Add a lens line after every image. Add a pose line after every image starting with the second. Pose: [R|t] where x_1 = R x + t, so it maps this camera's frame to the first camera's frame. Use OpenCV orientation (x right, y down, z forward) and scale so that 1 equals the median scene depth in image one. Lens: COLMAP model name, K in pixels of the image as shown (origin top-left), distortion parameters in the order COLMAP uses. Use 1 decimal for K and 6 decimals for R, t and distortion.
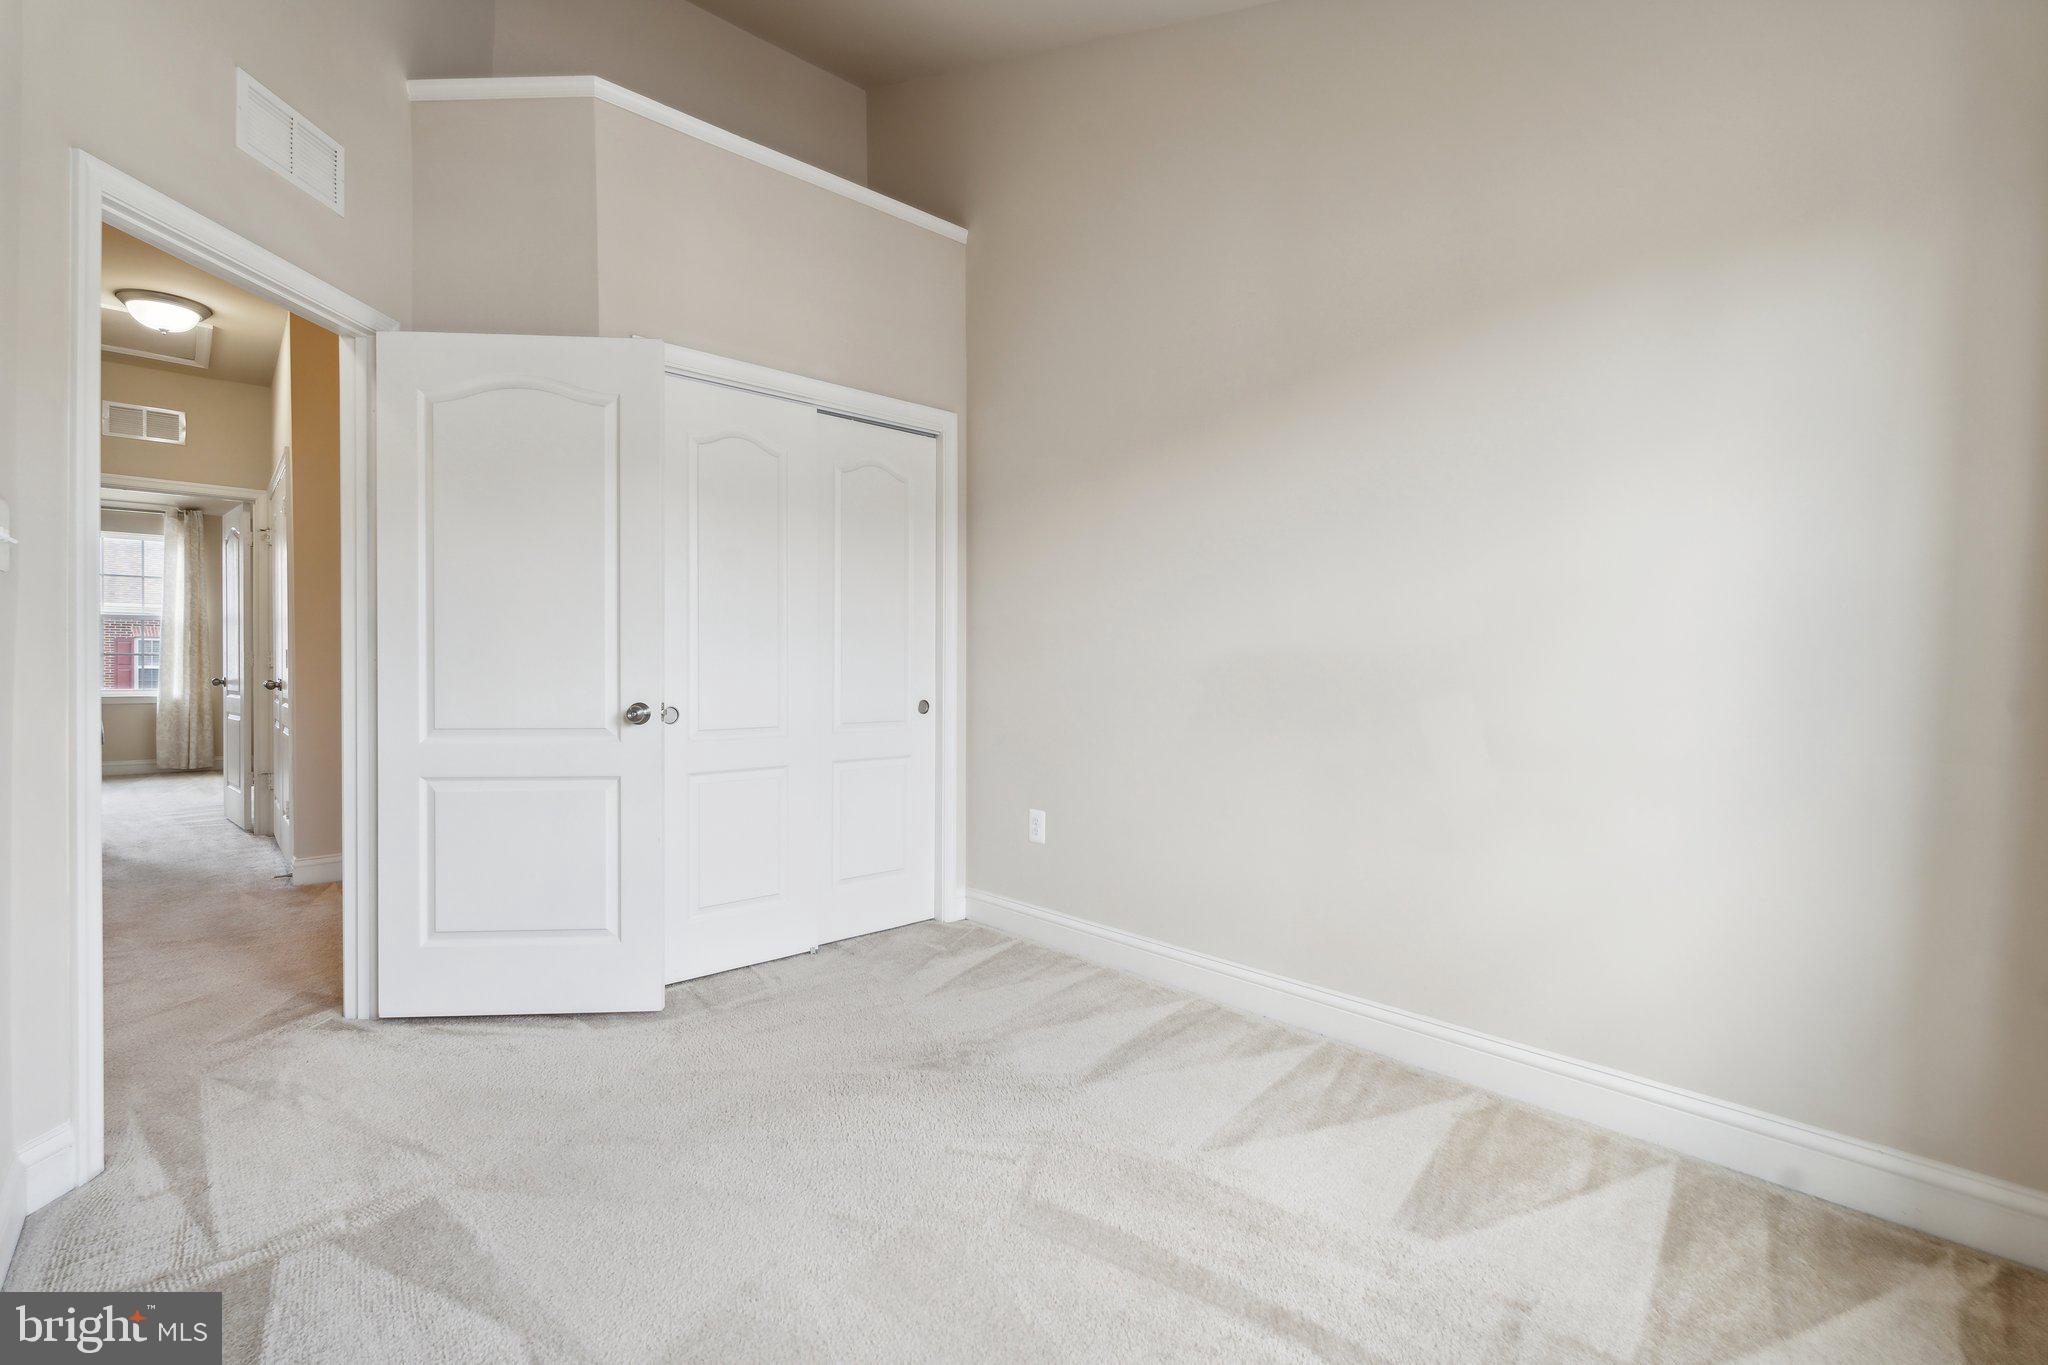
lens RADIAL K [[911.6, 0, 1020.4], [0, 911.6, 679.7], [0, 0, 1]] dist [-0.004715, 0.000300]
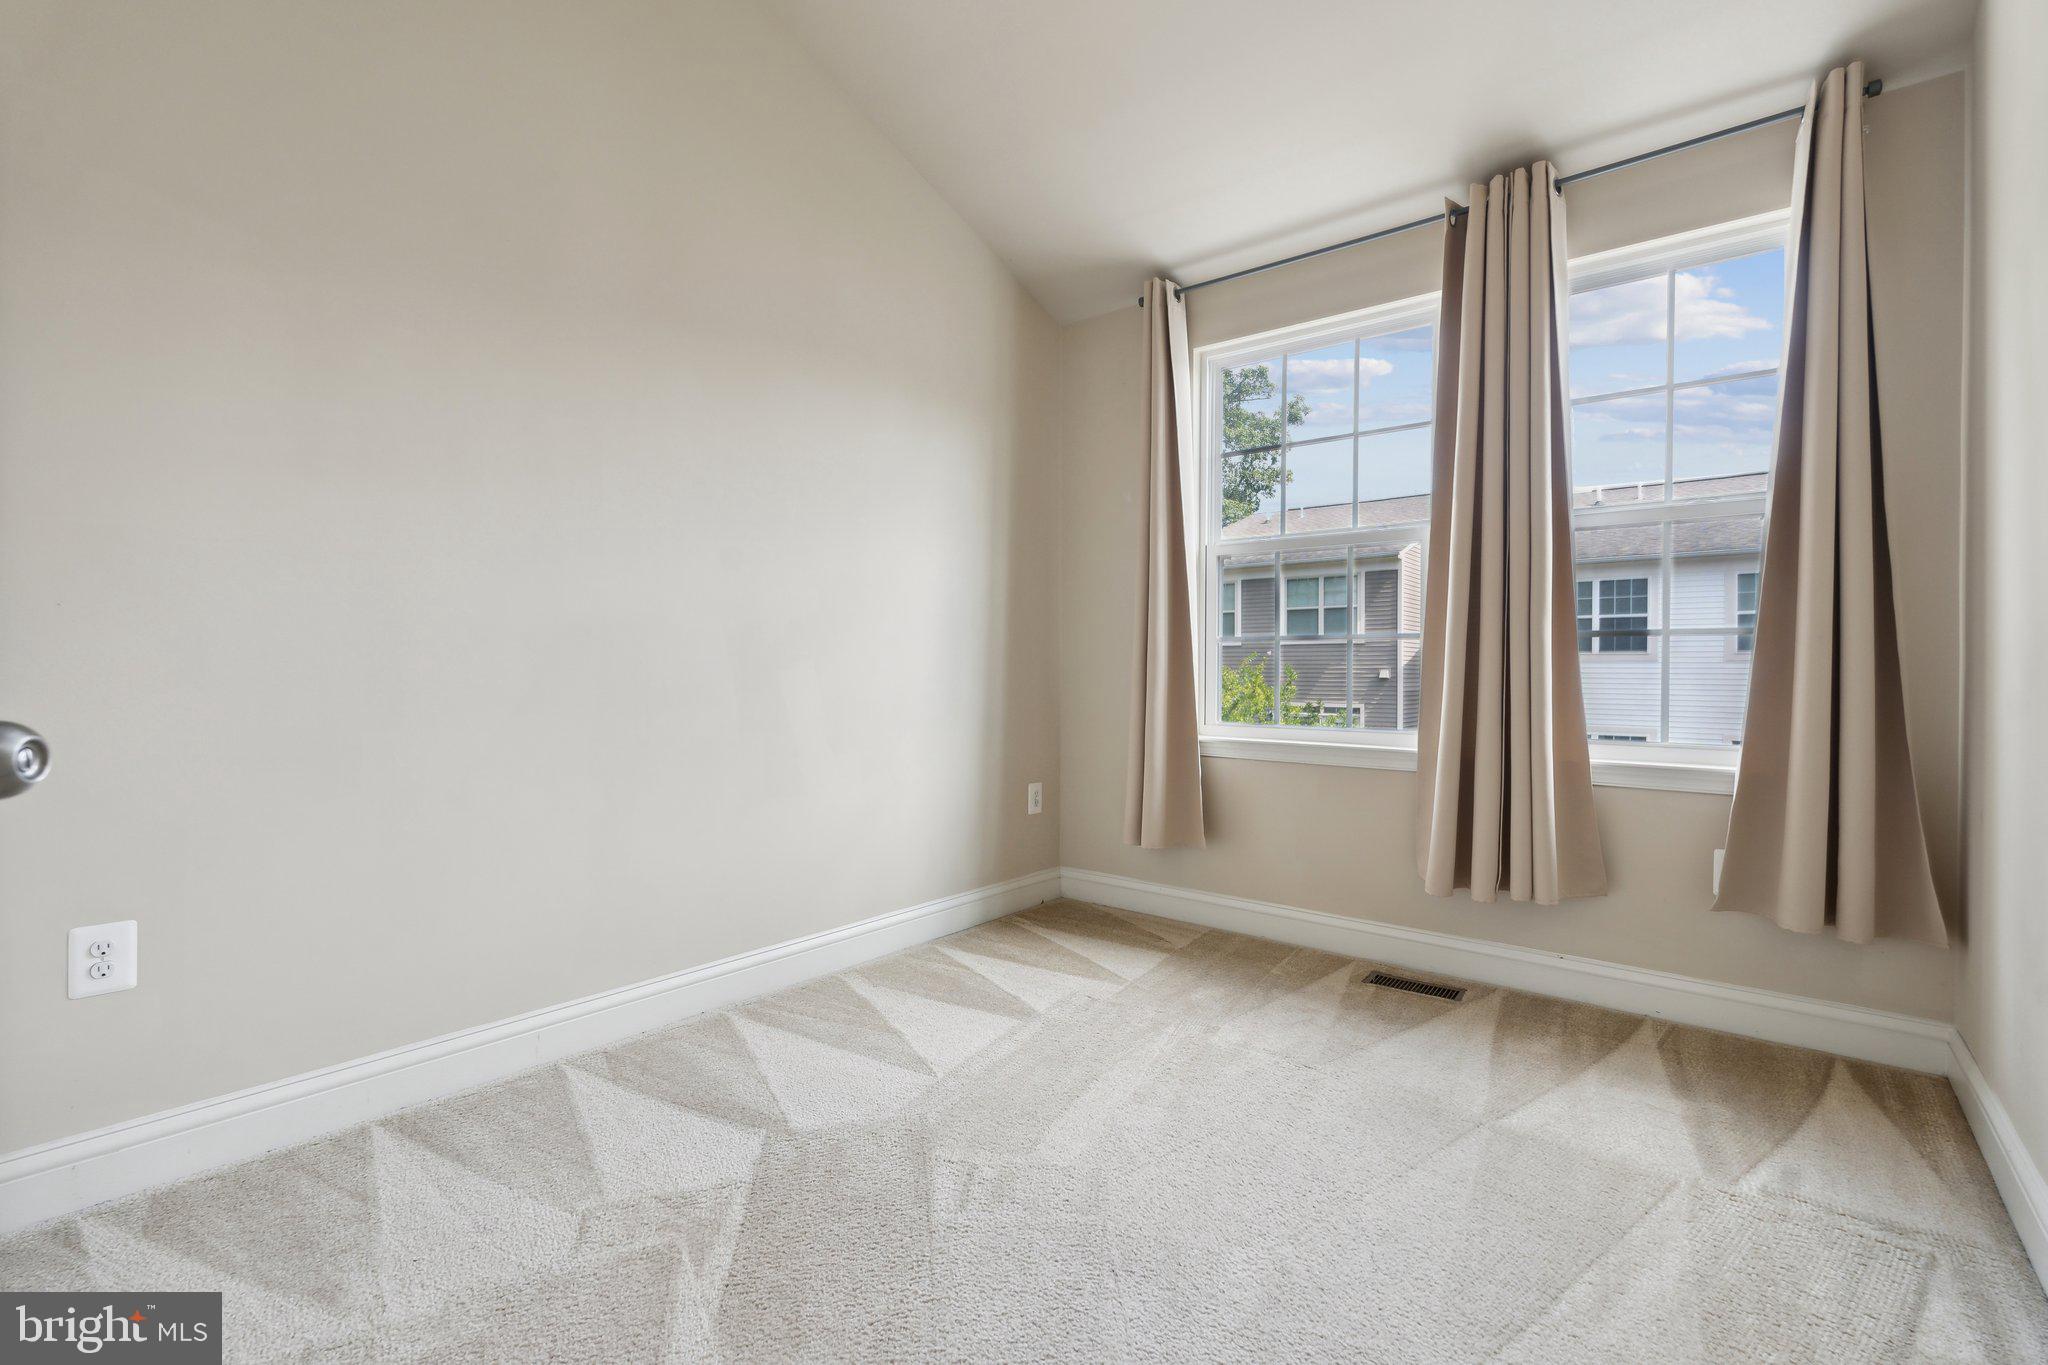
lens RADIAL K [[911.6, 0, 1025.0], [0, 911.6, 677.6], [0, 0, 1]] dist [-0.004715, 0.000300]
pose [[-0.163535, -0.018805, 0.986358, -0.779168], [-0.007084, 0.999815, 0.017887, 0.004794], [-0.986512, -0.004063, -0.163638, 0.907861]]
